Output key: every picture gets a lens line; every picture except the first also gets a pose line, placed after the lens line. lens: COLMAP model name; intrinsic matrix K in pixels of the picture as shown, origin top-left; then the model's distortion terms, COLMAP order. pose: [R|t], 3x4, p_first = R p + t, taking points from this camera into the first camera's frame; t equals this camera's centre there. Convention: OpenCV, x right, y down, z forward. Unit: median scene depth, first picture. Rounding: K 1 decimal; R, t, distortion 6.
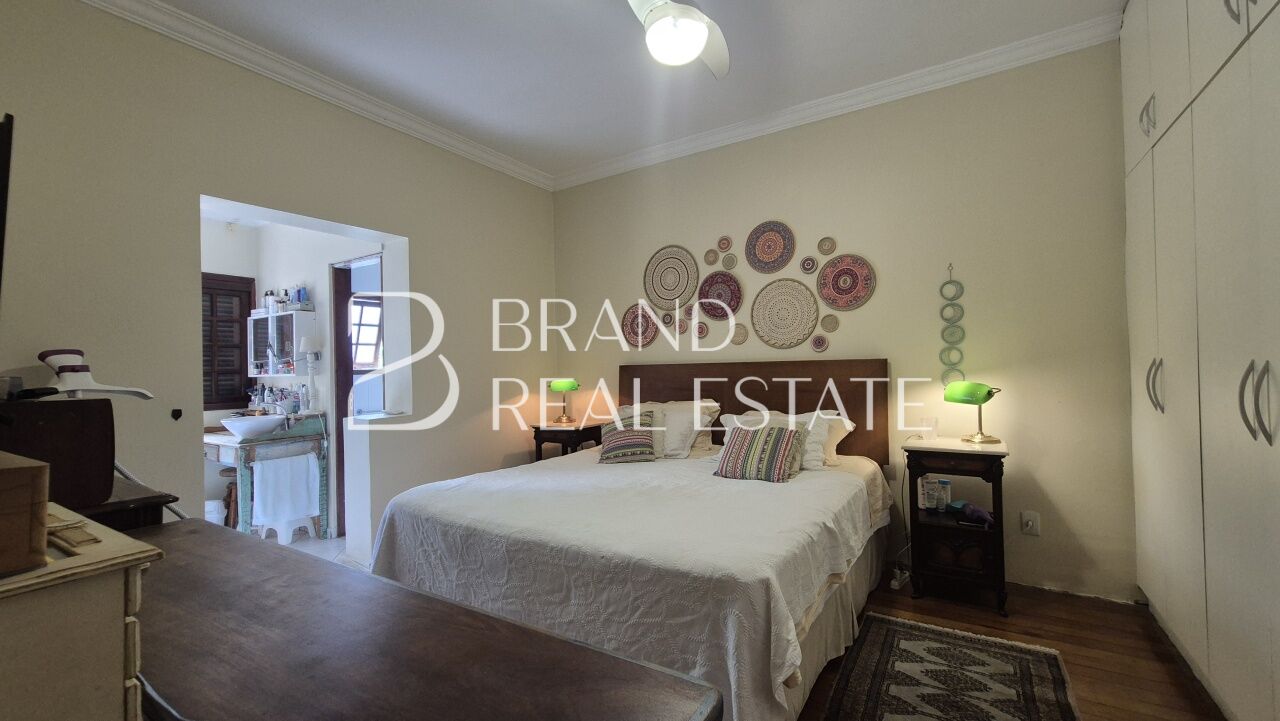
lens RADIAL K [[525.0, 0, 640.4], [0, 525.0, 361.0], [0, 0, 1]] dist [-0.001257, -0.000818]
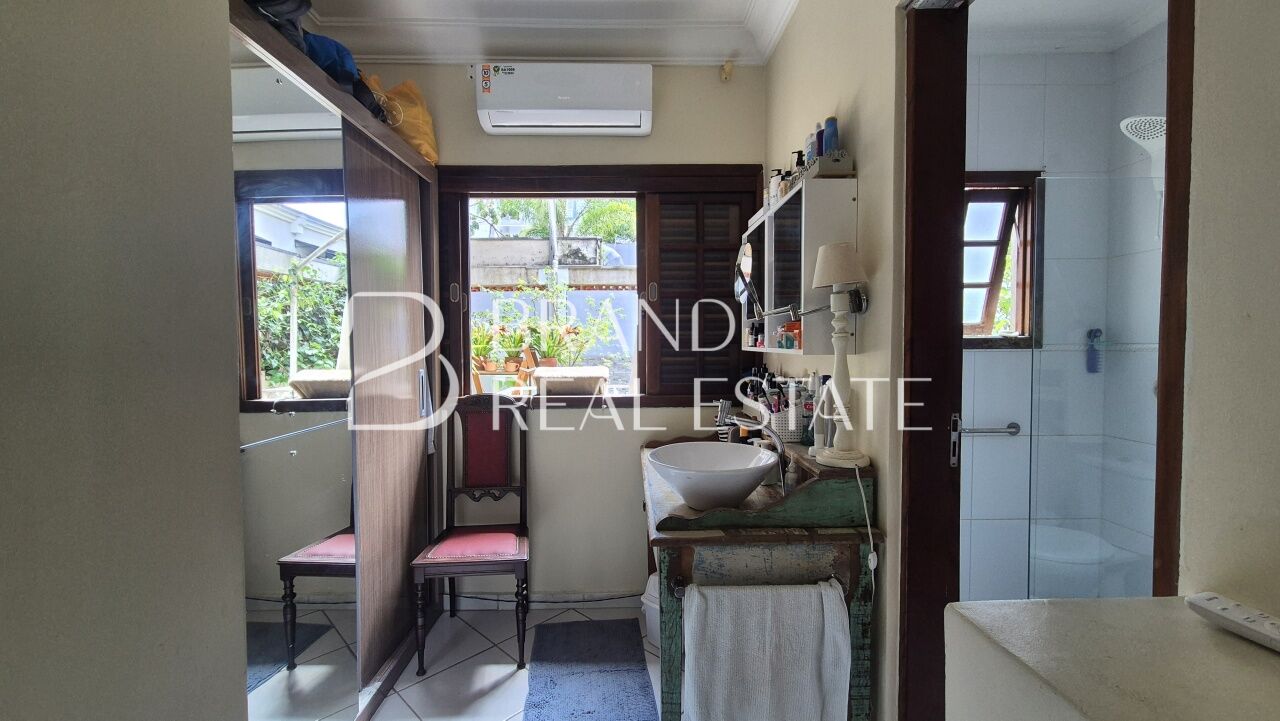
lens RADIAL K [[525.0, 0, 637.9], [0, 525.0, 364.1], [0, 0, 1]] dist [-0.001257, -0.000818]
pose [[0.549030, 0.054093, -0.834050, -0.689197], [0.001065, 0.997857, 0.065419, 0.017918], [0.835802, -0.036805, 0.547796, 1.172907]]
